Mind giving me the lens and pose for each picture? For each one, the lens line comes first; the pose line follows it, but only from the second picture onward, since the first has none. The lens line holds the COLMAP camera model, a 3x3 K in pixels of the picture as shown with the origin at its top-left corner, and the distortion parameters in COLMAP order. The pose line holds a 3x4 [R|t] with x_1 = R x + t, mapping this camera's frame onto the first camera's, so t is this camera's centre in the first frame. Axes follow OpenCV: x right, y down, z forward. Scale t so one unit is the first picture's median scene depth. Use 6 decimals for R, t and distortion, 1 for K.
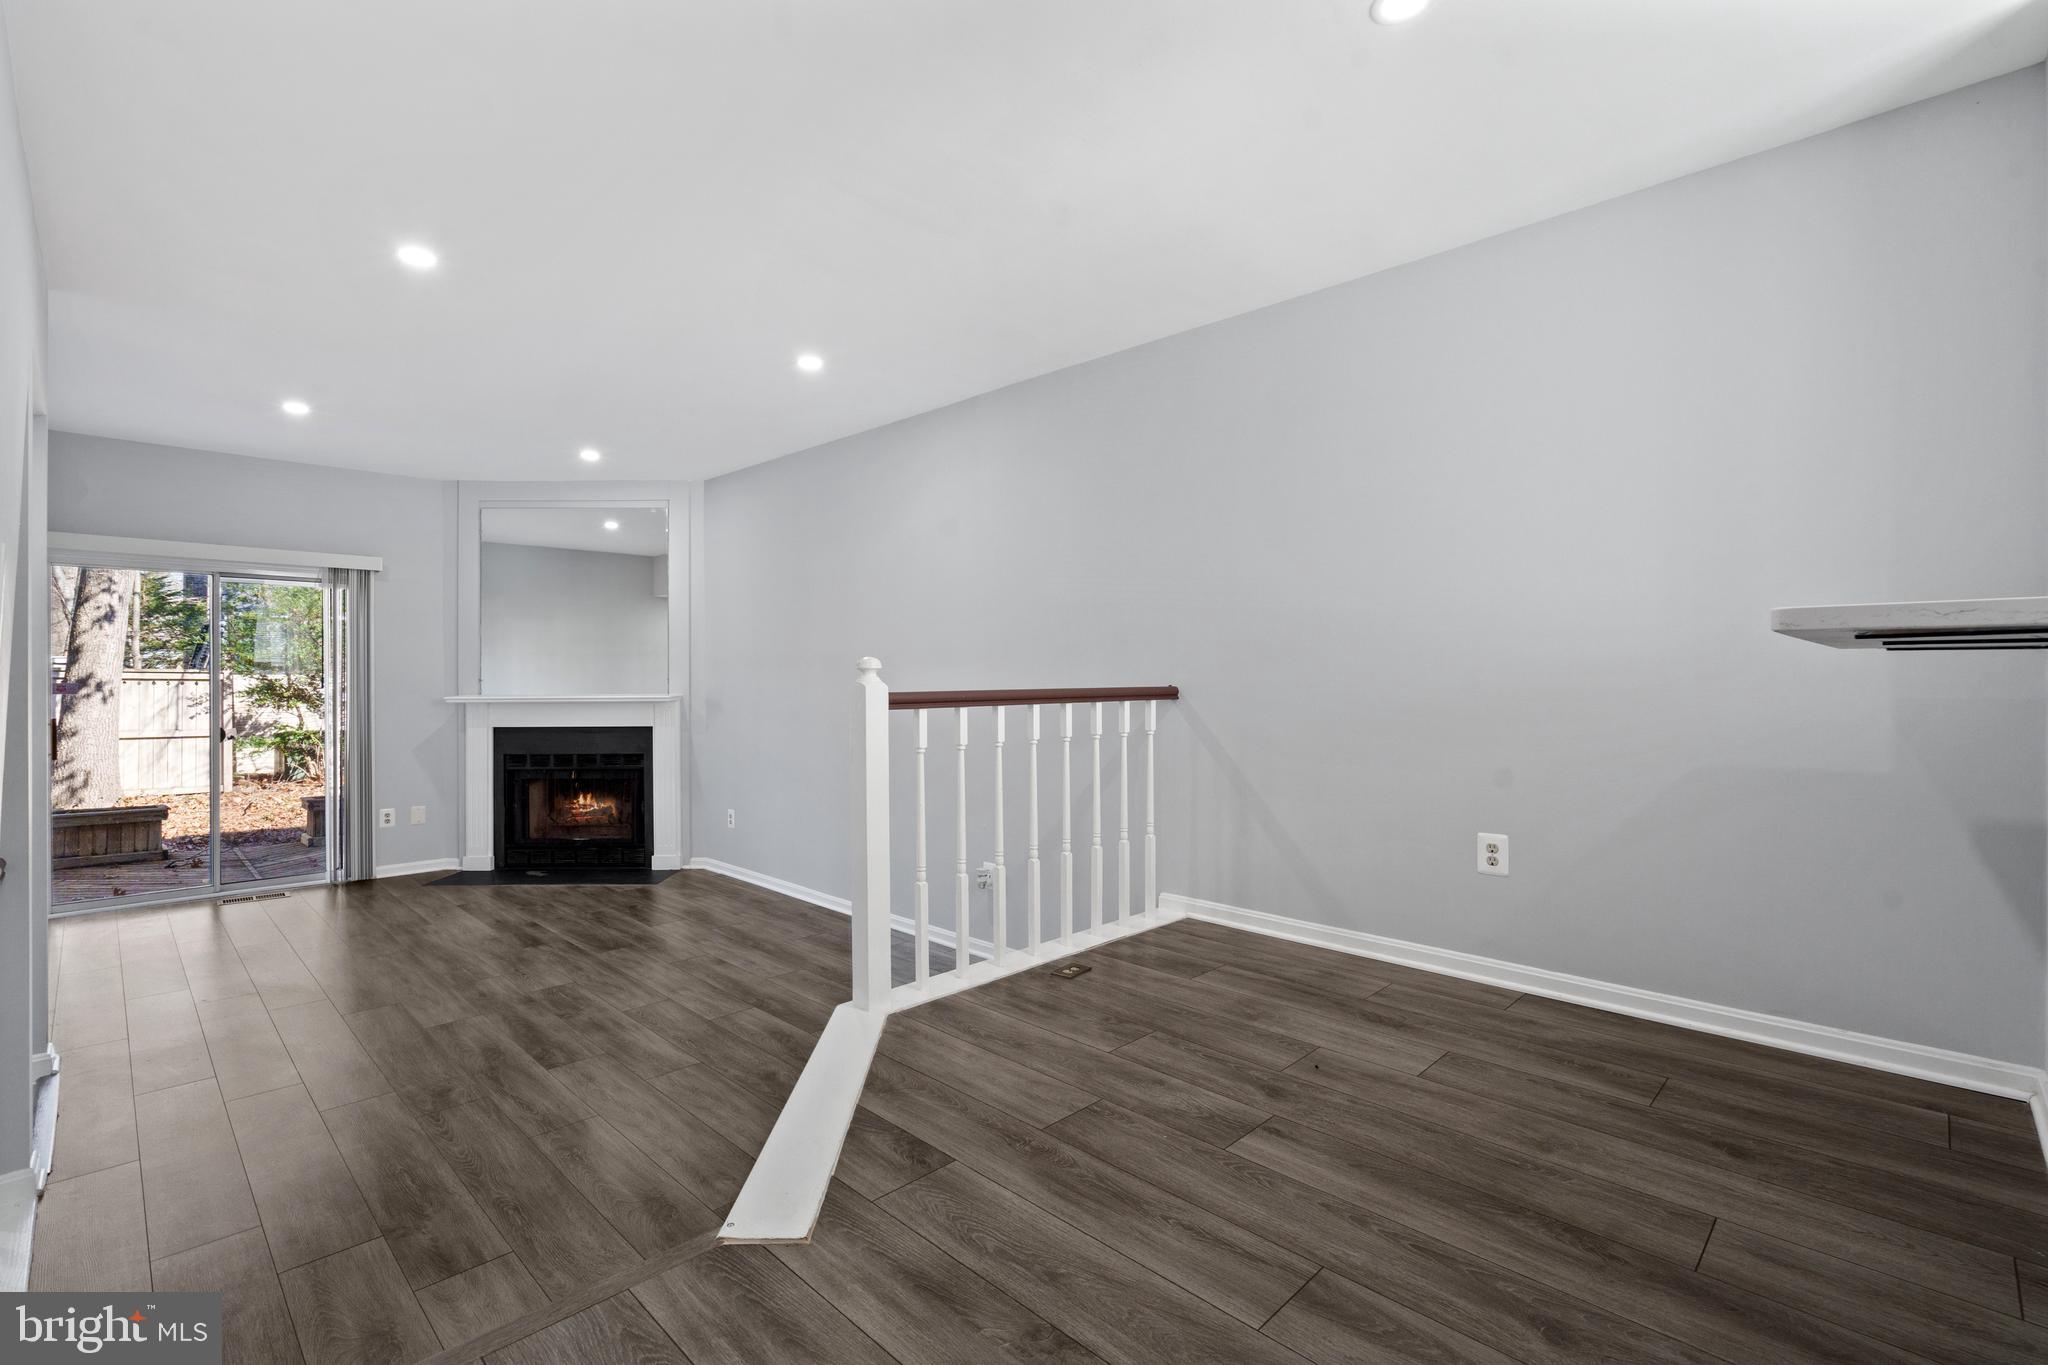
lens RADIAL K [[932.5, 0, 1020.1], [0, 932.5, 674.2], [0, 0, 1]] dist [-0.008628, 0.002256]
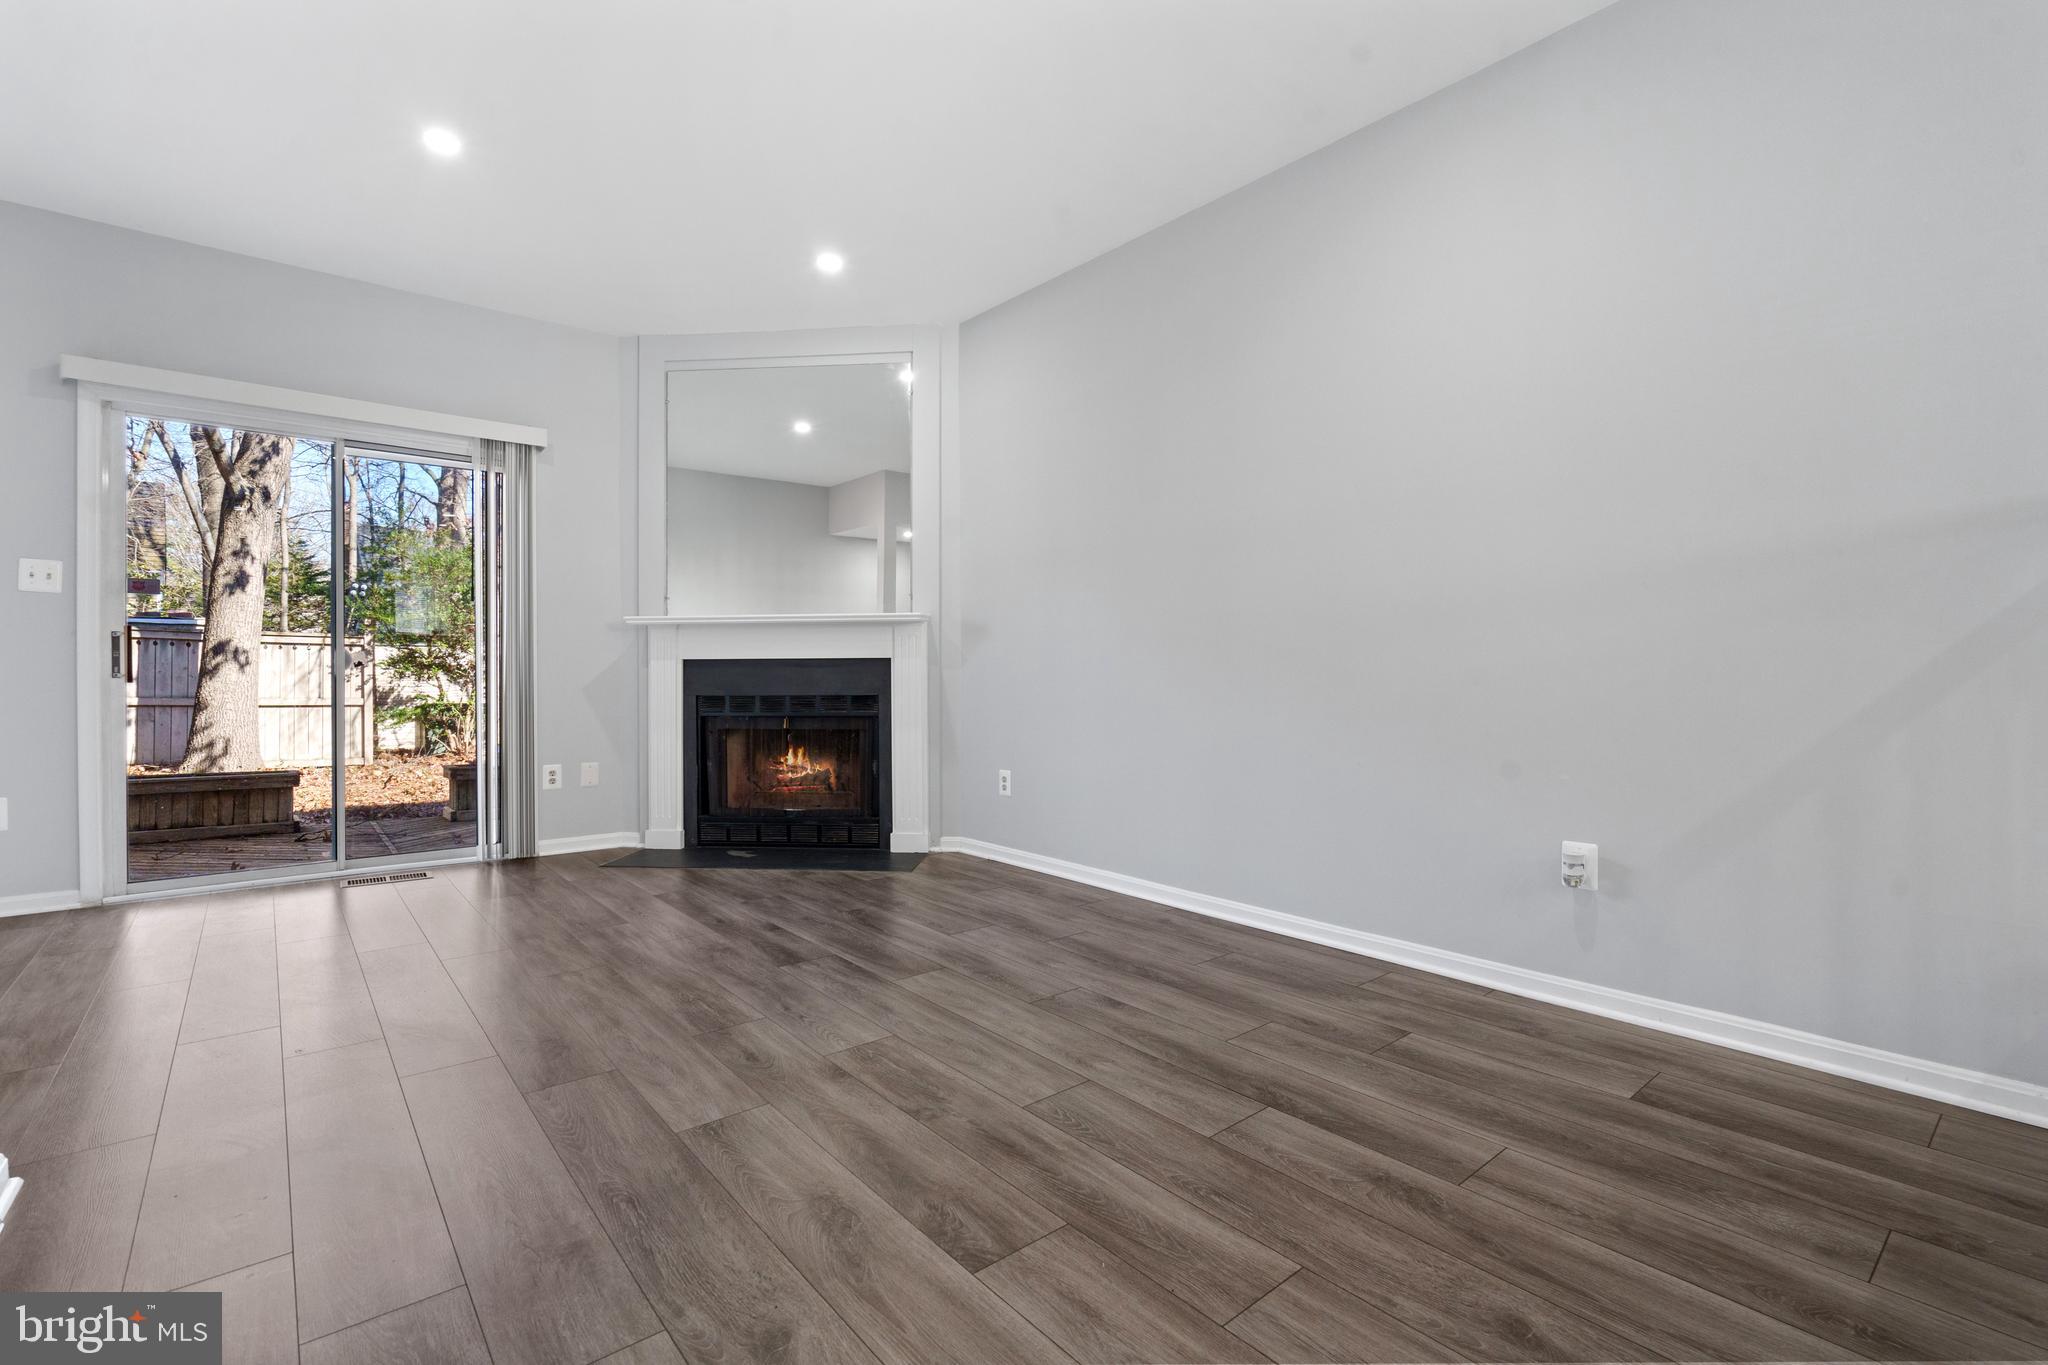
lens RADIAL K [[932.5, 0, 1007.6], [0, 932.5, 668.5], [0, 0, 1]] dist [-0.008628, 0.002256]
pose [[0.993944, -0.003500, -0.109829, -0.242935], [0.003028, 0.999985, -0.004468, 0.074985], [0.109843, 0.004109, 0.993940, 0.305146]]
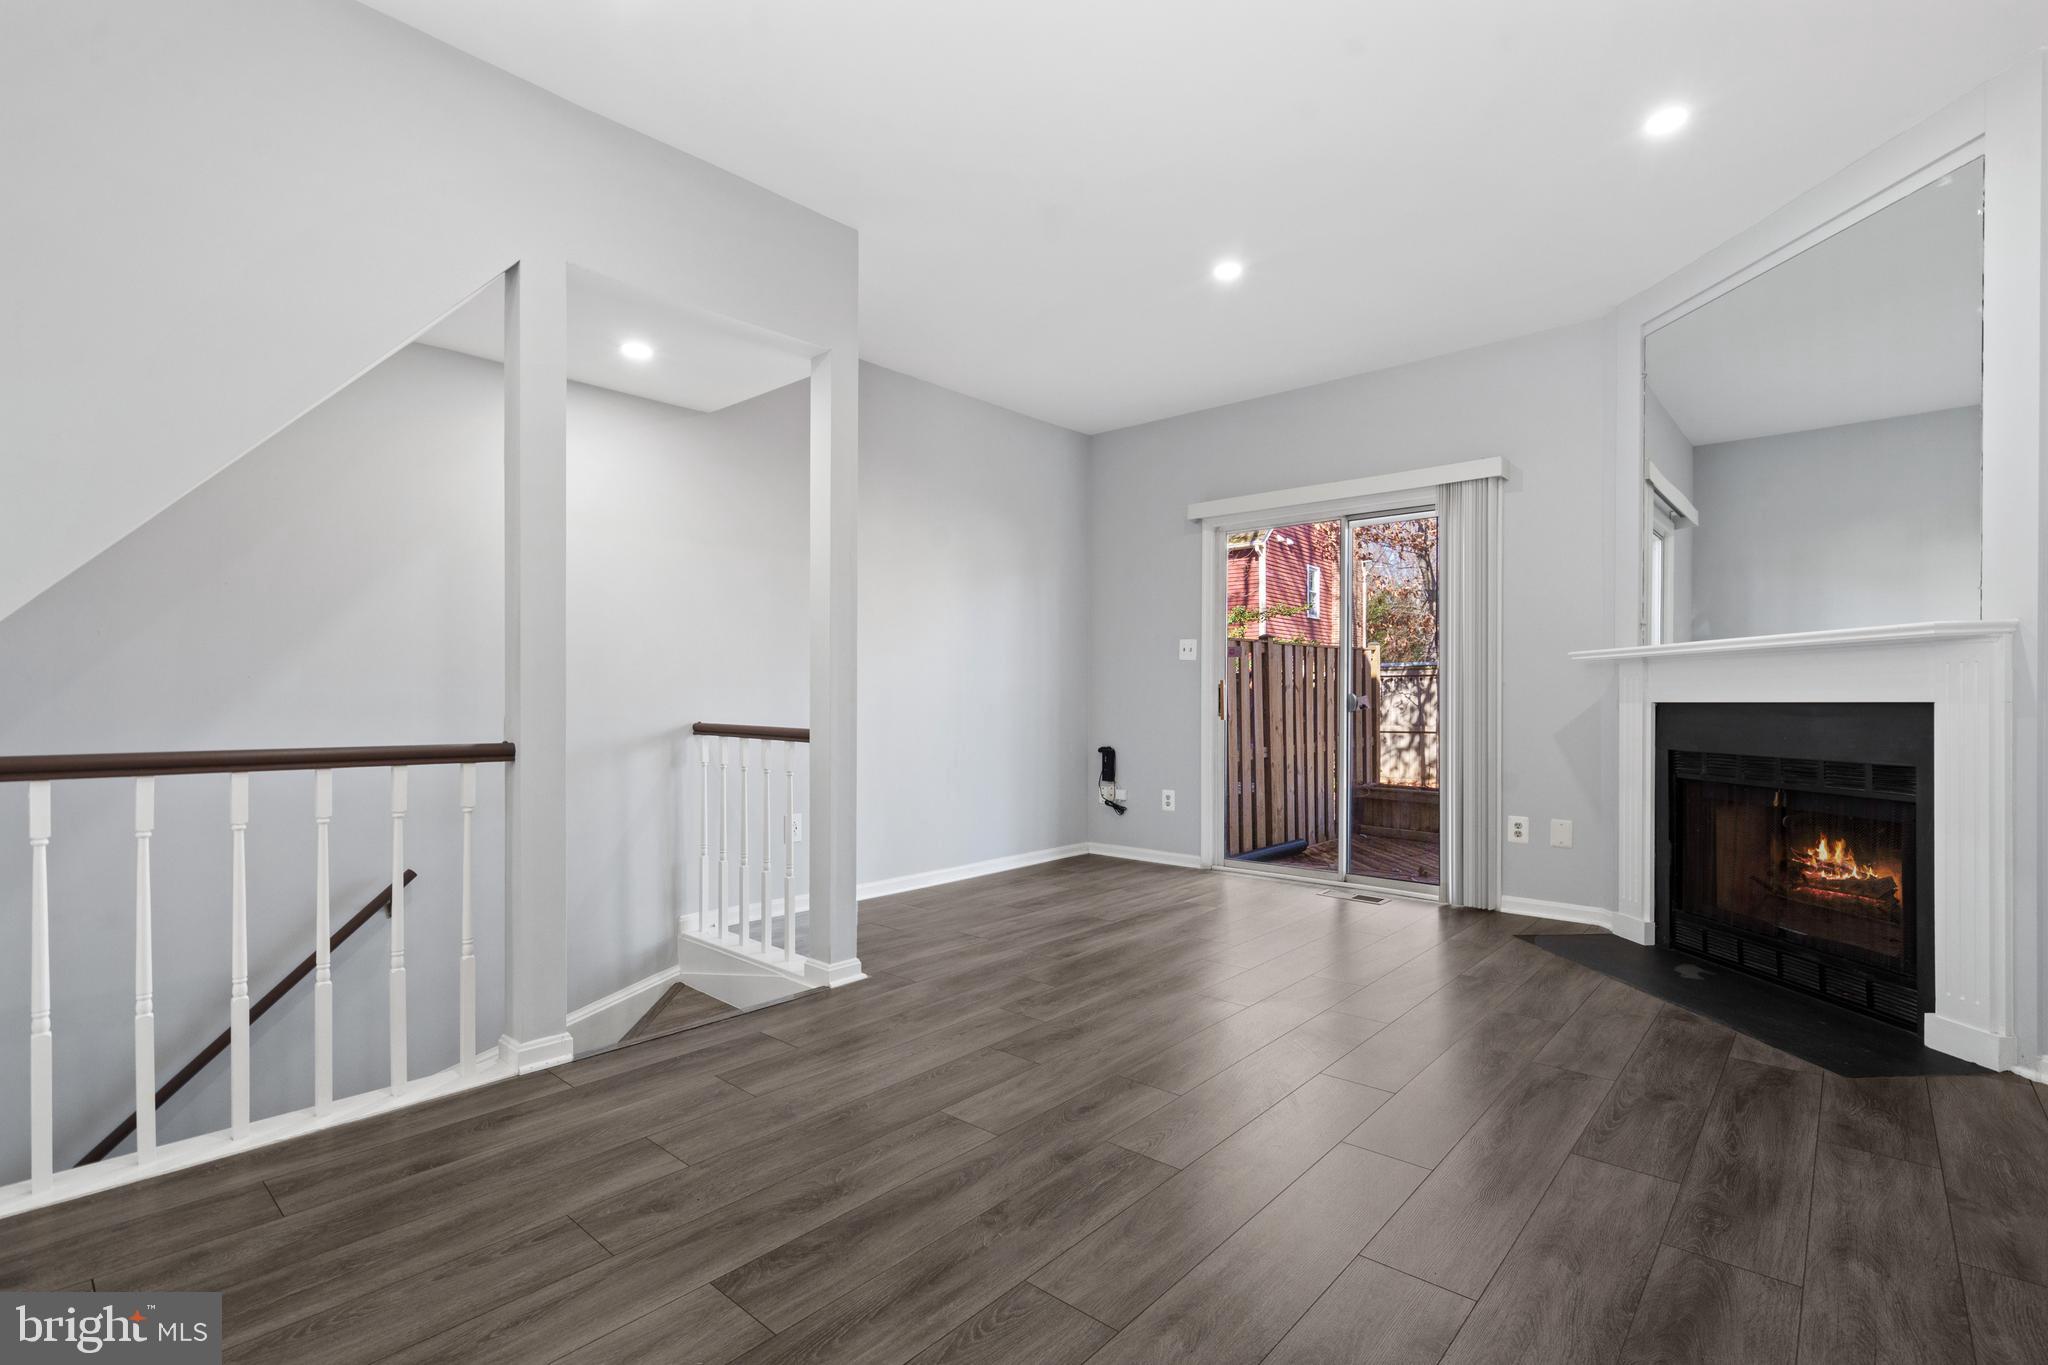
lens RADIAL K [[932.5, 0, 1023.8], [0, 932.5, 702.2], [0, 0, 1]] dist [-0.008628, 0.002256]
pose [[0.040583, 0.002037, -0.999174, 0.000432], [0.000474, 0.999998, 0.002058, 0.060703], [0.999176, -0.000557, 0.040582, 0.631999]]
